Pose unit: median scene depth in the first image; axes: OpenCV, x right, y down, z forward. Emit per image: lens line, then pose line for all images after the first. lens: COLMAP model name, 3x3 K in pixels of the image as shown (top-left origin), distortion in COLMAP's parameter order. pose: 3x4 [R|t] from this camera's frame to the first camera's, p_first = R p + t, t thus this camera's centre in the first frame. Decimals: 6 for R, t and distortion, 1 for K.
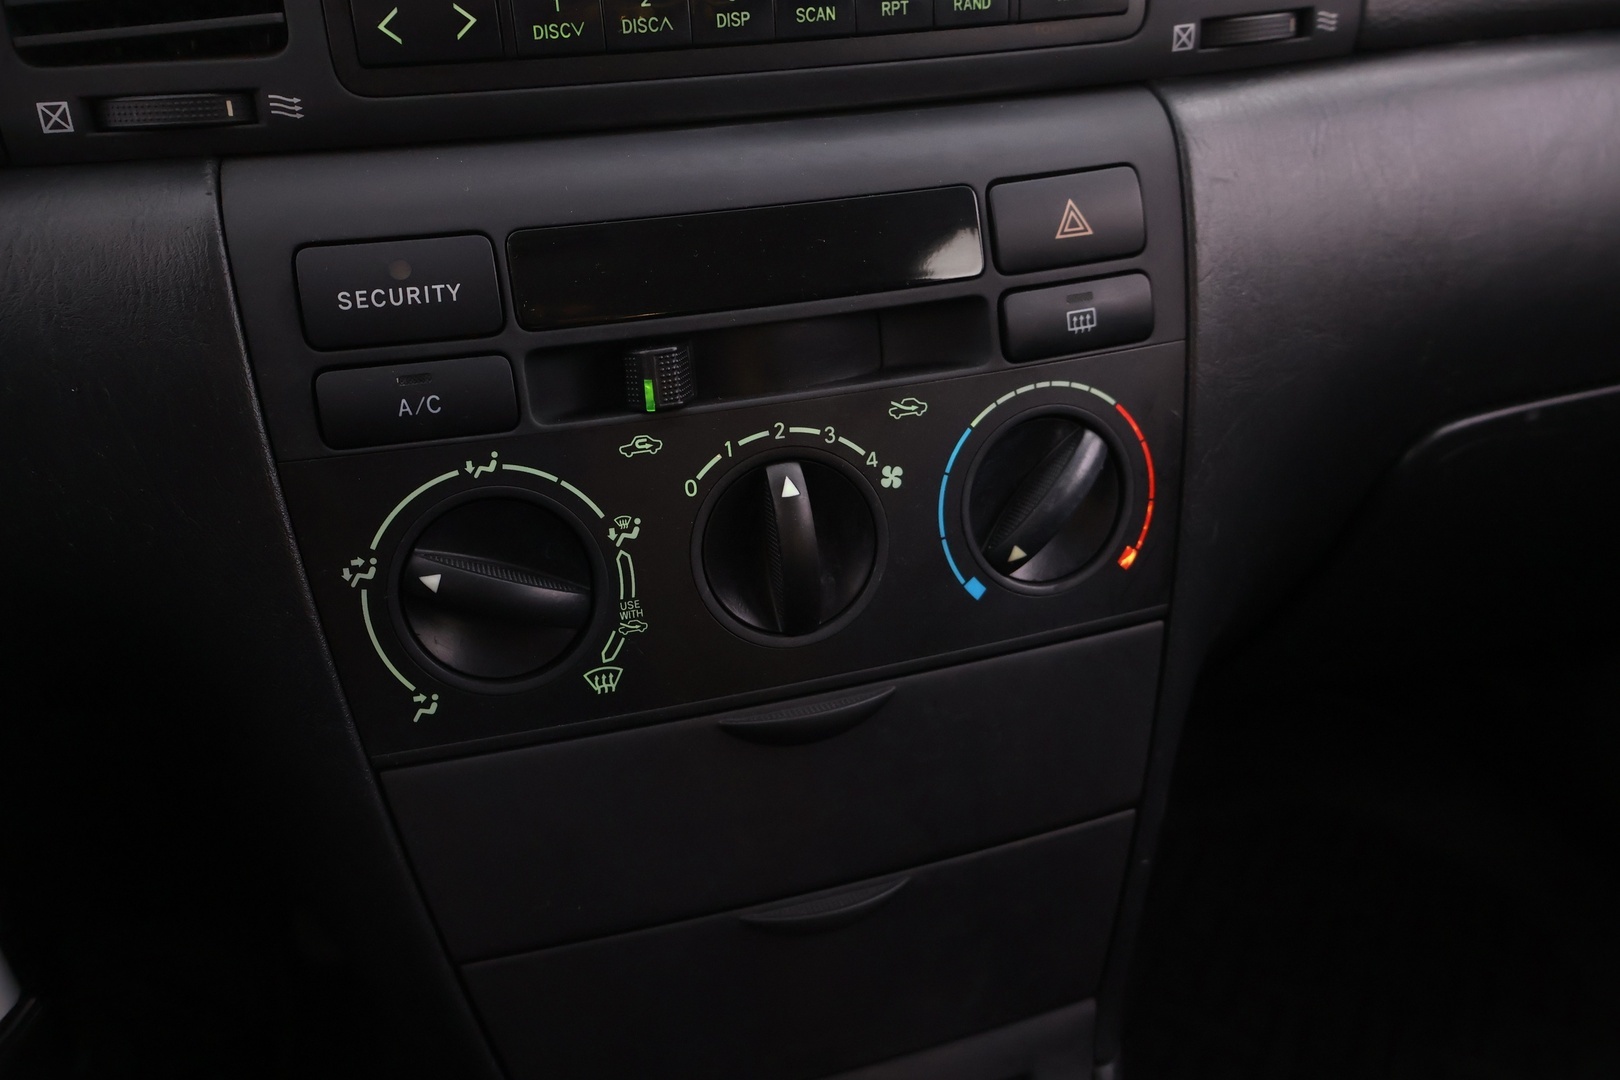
lens RADIAL K [[1338.6, 0, 810.0], [0, 1338.6, 540.0], [0, 0, 1]] dist [0.005171, -0.001604]
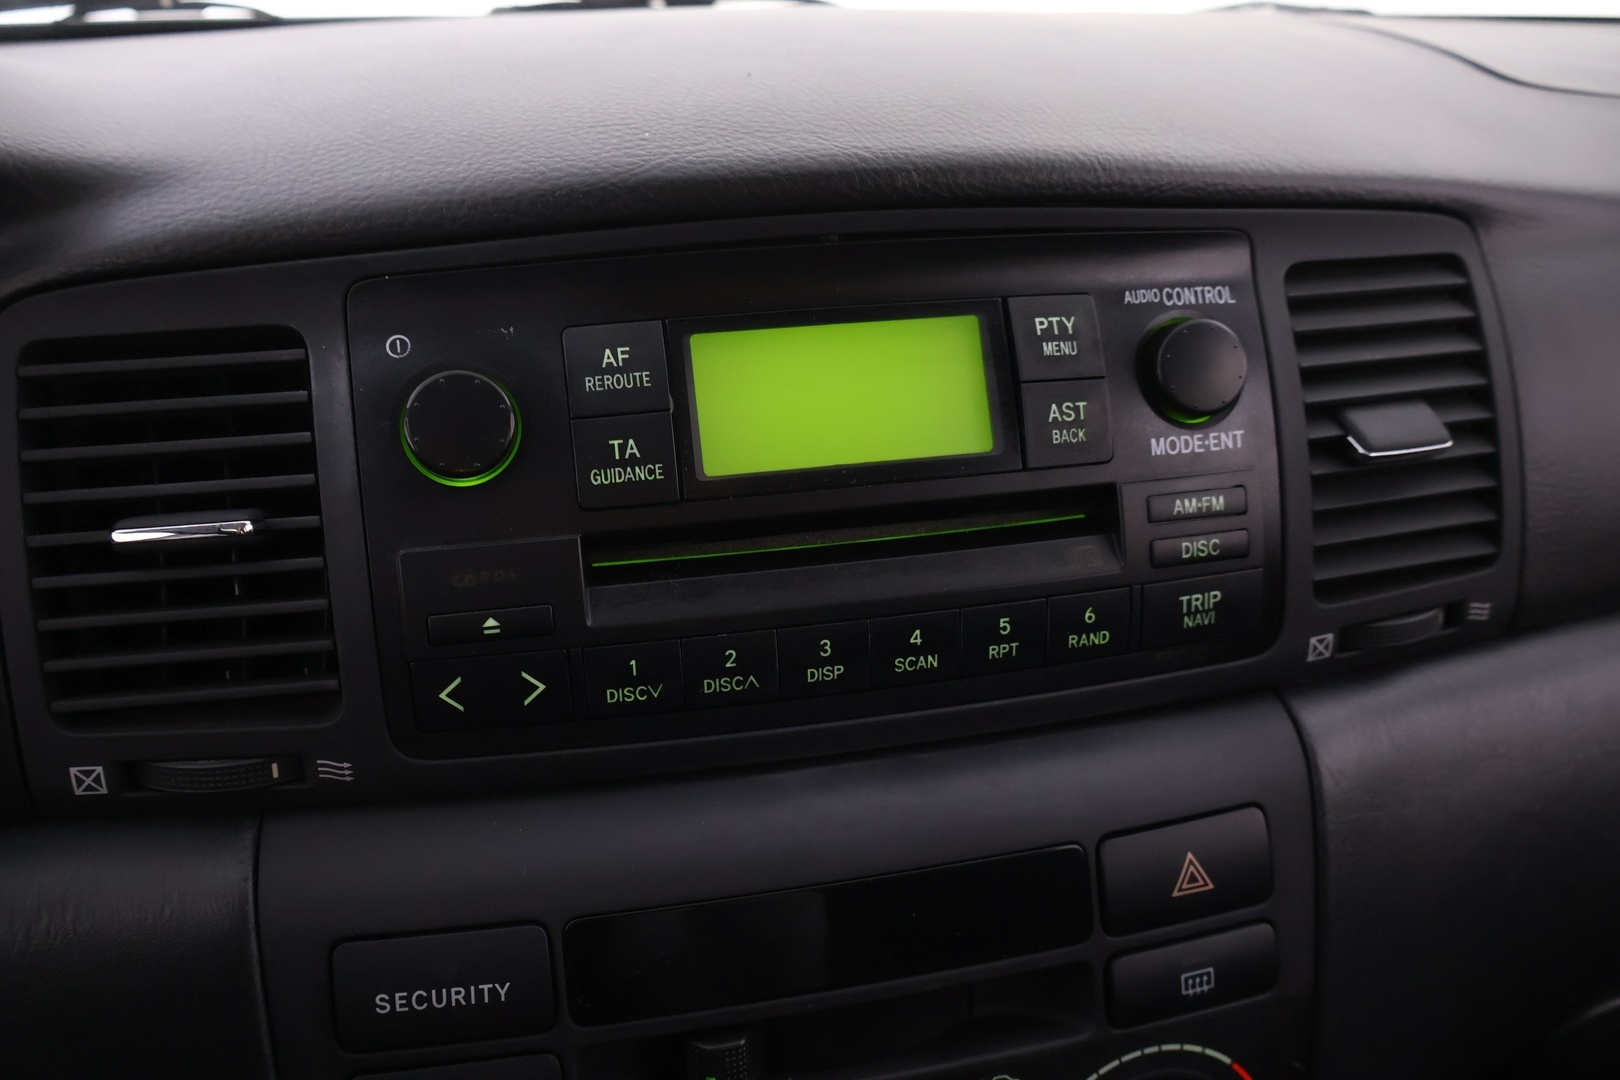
lens RADIAL K [[1338.6, 0, 810.0], [0, 1338.6, 540.0], [0, 0, 1]] dist [0.005171, -0.001604]
pose [[0.997730, 0.046950, -0.048273, -0.026563], [-0.049429, 0.997448, -0.051513, -0.407813], [0.045731, 0.053783, 0.997505, 0.081822]]
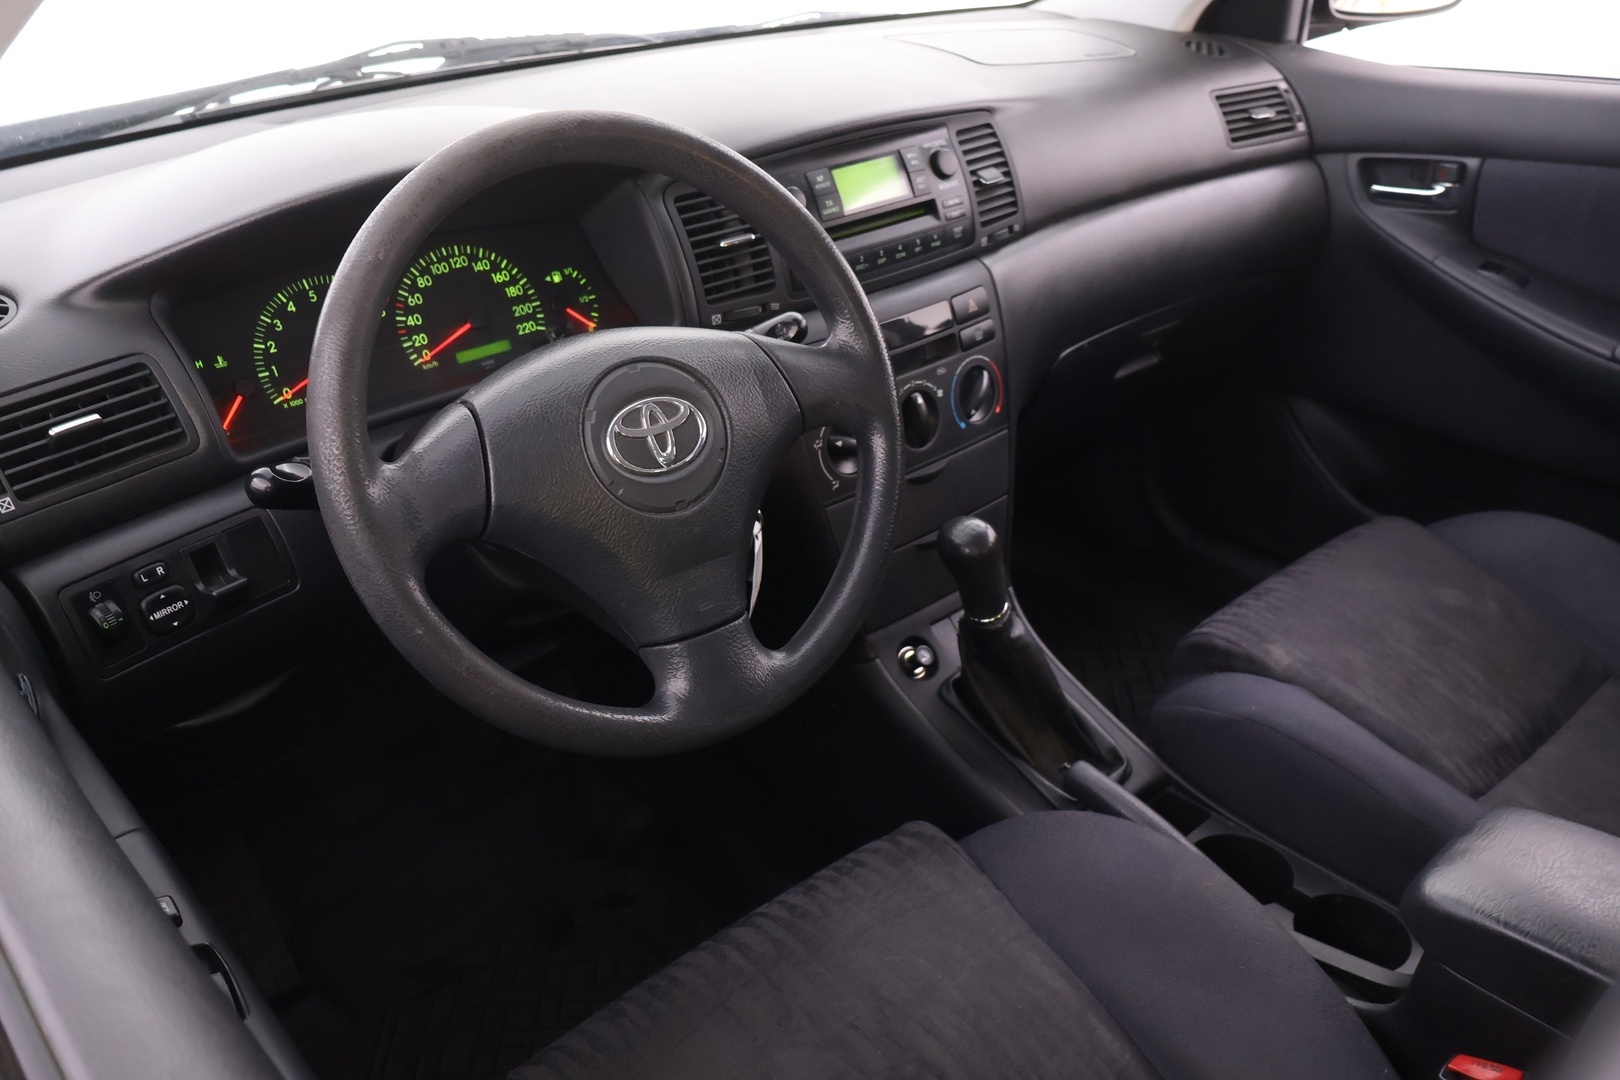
lens RADIAL K [[1338.6, 0, 810.0], [0, 1338.6, 540.0], [0, 0, 1]] dist [0.005171, -0.001604]
pose [[0.904145, -0.197912, 0.378621, -1.500100], [0.193871, 0.979793, 0.049193, 0.079612], [-0.380706, 0.028926, 0.924244, -1.824383]]
